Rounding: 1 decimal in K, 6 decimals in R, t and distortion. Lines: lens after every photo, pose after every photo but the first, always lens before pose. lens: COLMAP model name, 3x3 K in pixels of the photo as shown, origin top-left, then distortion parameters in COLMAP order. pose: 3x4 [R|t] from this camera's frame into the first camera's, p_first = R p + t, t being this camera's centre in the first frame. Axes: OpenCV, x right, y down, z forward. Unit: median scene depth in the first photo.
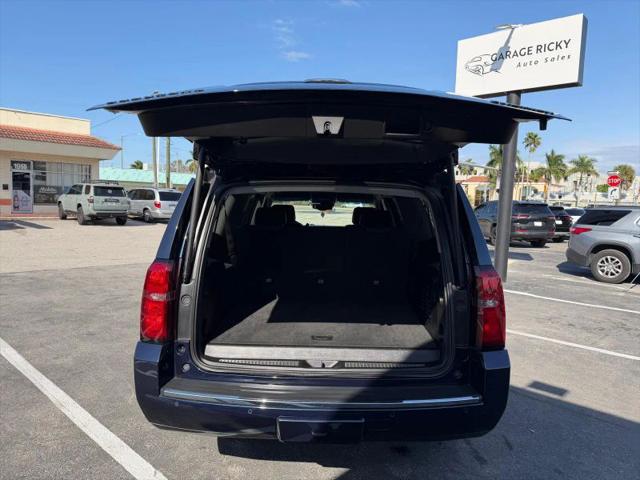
lens RADIAL K [[453.7, 0, 320.4], [0, 453.7, 242.5], [0, 0, 1]] dist [0.029346, -0.042691]
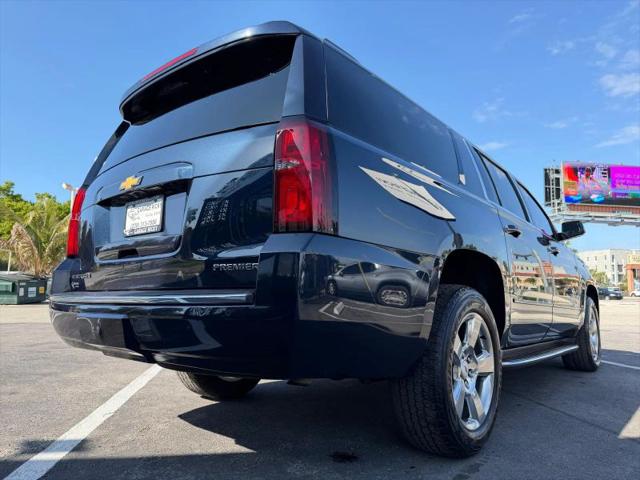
lens RADIAL K [[453.7, 0, 320.4], [0, 453.7, 242.5], [0, 0, 1]] dist [0.029346, -0.042691]
pose [[0.774329, -0.098808, -0.625021, 0.196116], [-0.041100, 0.977795, -0.205496, 0.091836], [0.631447, 0.184810, 0.753073, 0.130606]]
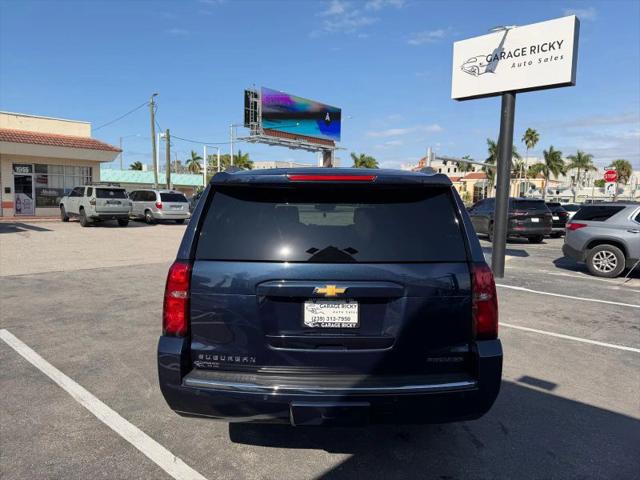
lens RADIAL K [[453.2, 0, 320.0], [0, 453.2, 240.0], [0, 0, 1]] dist [0.029685, -0.039910]
pose [[0.999914, -0.013076, 0.000152, -0.004171], [0.013077, 0.999913, -0.001979, -0.001393], [-0.000126, 0.001981, 0.999998, -0.022370]]
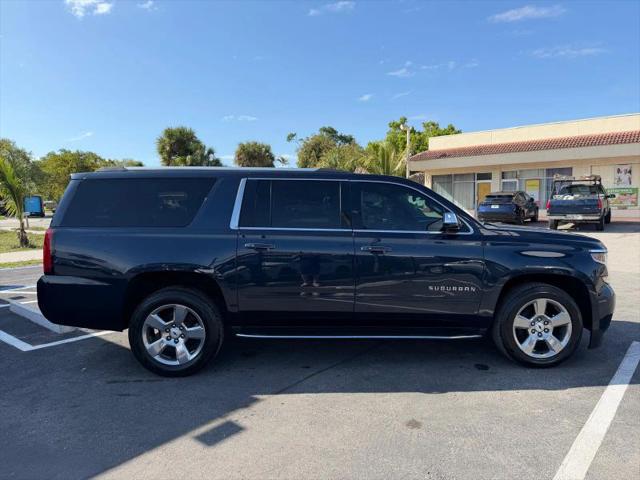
lens RADIAL K [[453.7, 0, 320.4], [0, 453.7, 242.5], [0, 0, 1]] dist [0.029346, -0.042691]
pose [[0.025275, 0.048489, -0.998504, 0.533852], [-0.068777, 0.996541, 0.046653, -0.012271], [0.997312, 0.067495, 0.028523, 0.487639]]
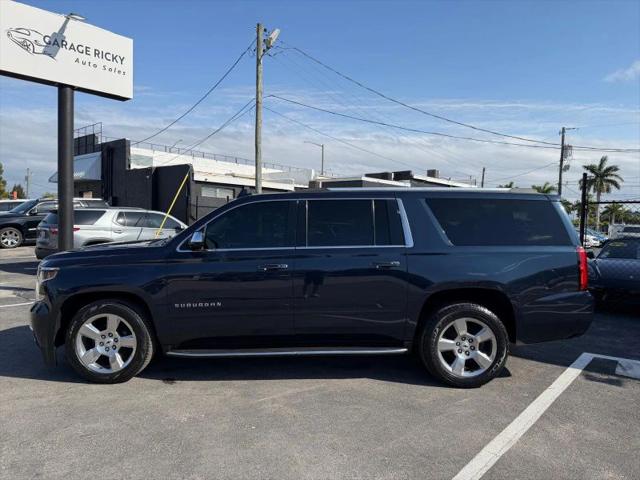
lens RADIAL K [[453.2, 0, 320.0], [0, 453.2, 240.0], [0, 0, 1]] dist [0.029685, -0.039910]
pose [[-0.018044, -0.076326, 0.996920, -0.552706], [0.068864, 0.994619, 0.077396, -0.052916], [-0.997463, 0.070048, -0.012691, 0.524778]]
